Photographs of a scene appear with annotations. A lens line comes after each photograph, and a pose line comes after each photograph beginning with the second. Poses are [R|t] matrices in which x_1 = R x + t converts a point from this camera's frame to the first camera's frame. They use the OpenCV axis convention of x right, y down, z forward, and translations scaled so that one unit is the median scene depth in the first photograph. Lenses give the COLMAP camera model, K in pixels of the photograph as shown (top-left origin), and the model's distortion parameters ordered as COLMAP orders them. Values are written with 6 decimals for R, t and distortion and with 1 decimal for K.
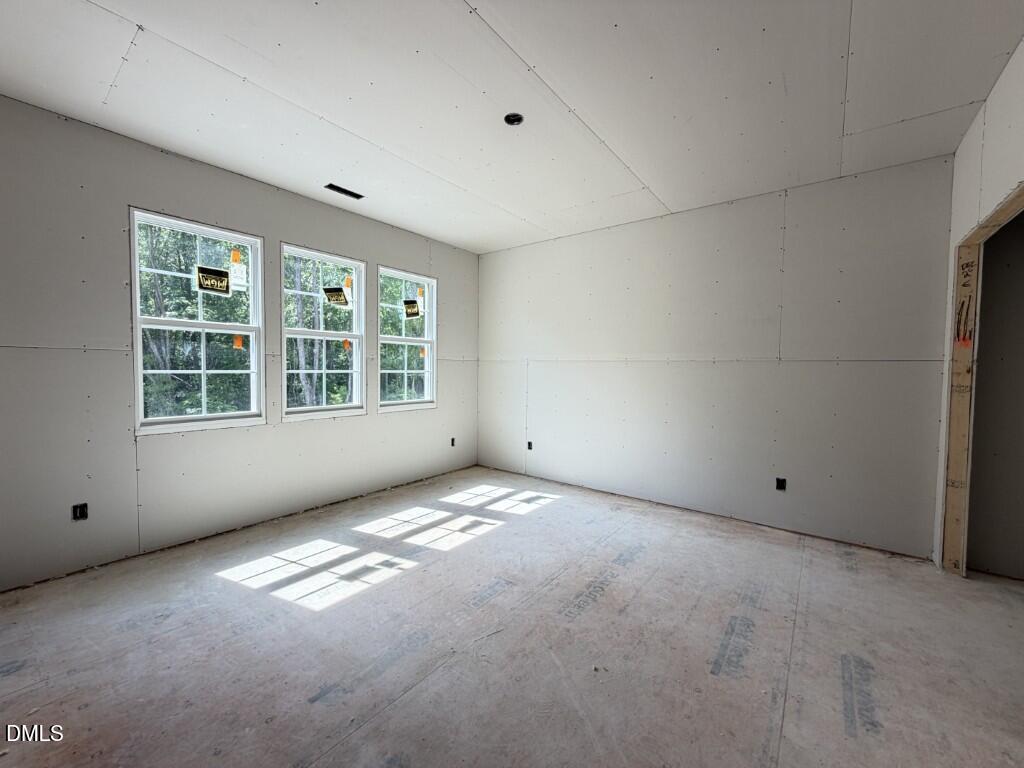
lens RADIAL K [[409.3, 0, 509.7], [0, 409.3, 383.6], [0, 0, 1]] dist [-0.000801, 0.000045]
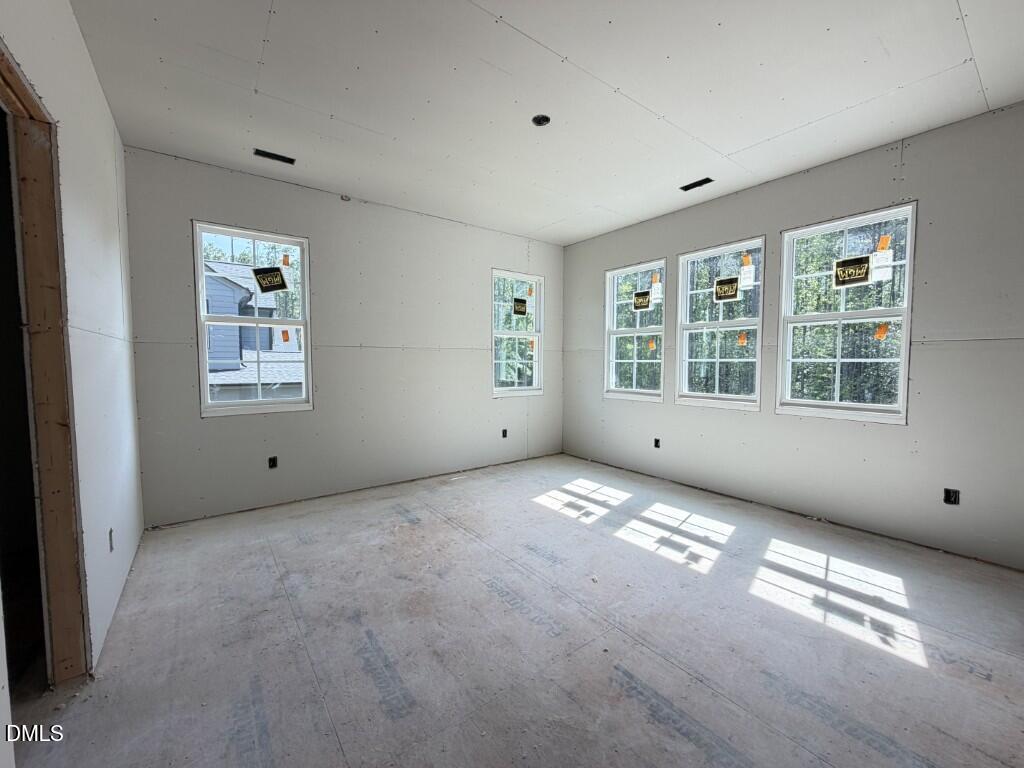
lens RADIAL K [[409.3, 0, 509.7], [0, 409.3, 383.6], [0, 0, 1]] dist [-0.000801, 0.000045]
pose [[-0.267903, 0.041287, -0.962561, 0.764638], [-0.041697, 0.997648, 0.054397, -0.010684], [0.962543, 0.054709, -0.265552, 0.871869]]
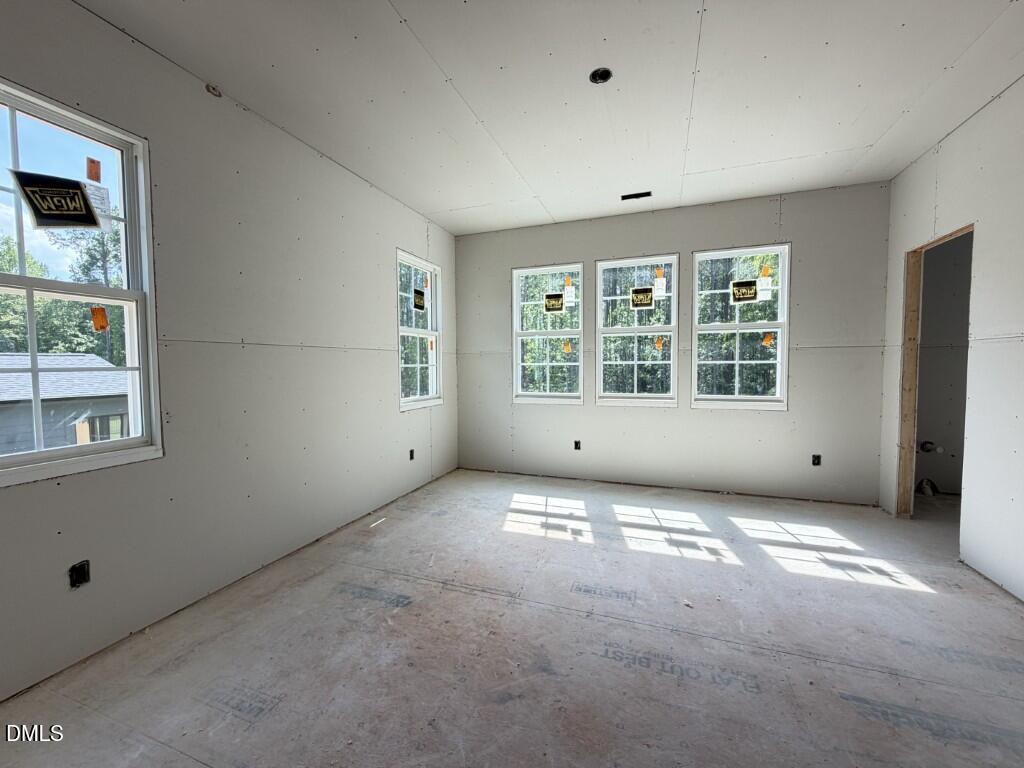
lens RADIAL K [[409.3, 0, 509.7], [0, 409.3, 383.6], [0, 0, 1]] dist [-0.000801, 0.000045]
pose [[0.299227, 0.031911, -0.953648, 0.574928], [-0.027217, 0.999319, 0.024900, 0.005332], [0.953794, 0.018505, 0.299892, 0.382853]]
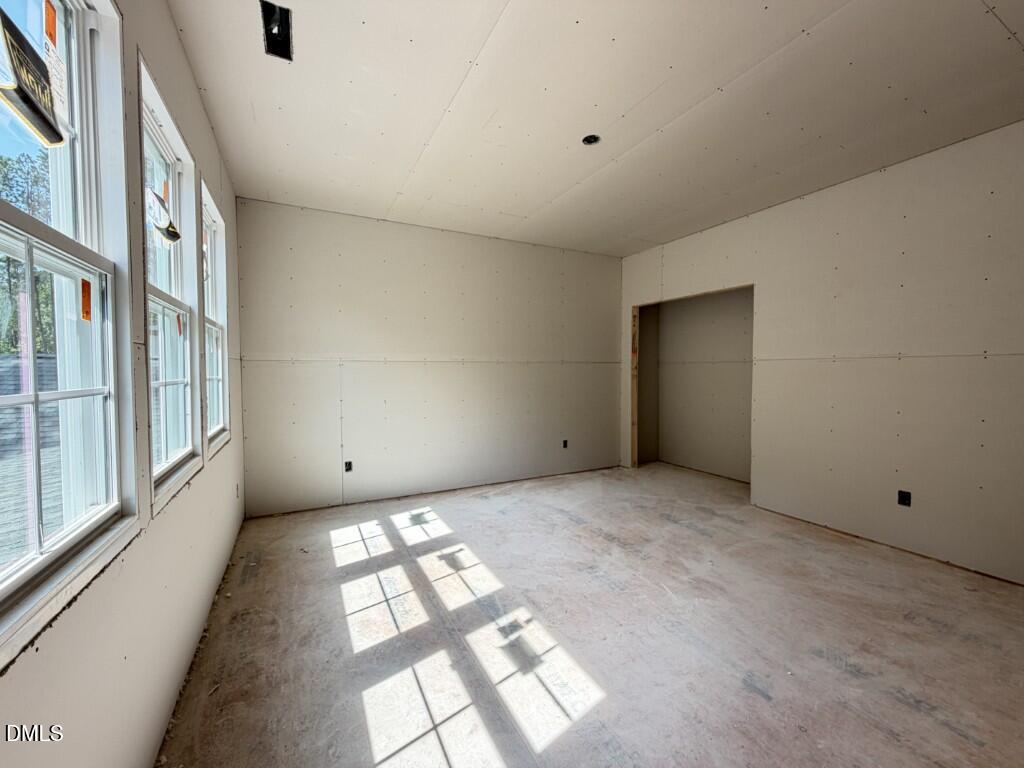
lens RADIAL K [[409.3, 0, 509.7], [0, 409.3, 383.6], [0, 0, 1]] dist [-0.000801, 0.000045]
pose [[0.424818, -0.044524, 0.904183, -0.780692], [0.042686, 0.998664, 0.029121, -0.030007], [-0.904272, 0.026225, 0.426151, 0.536856]]
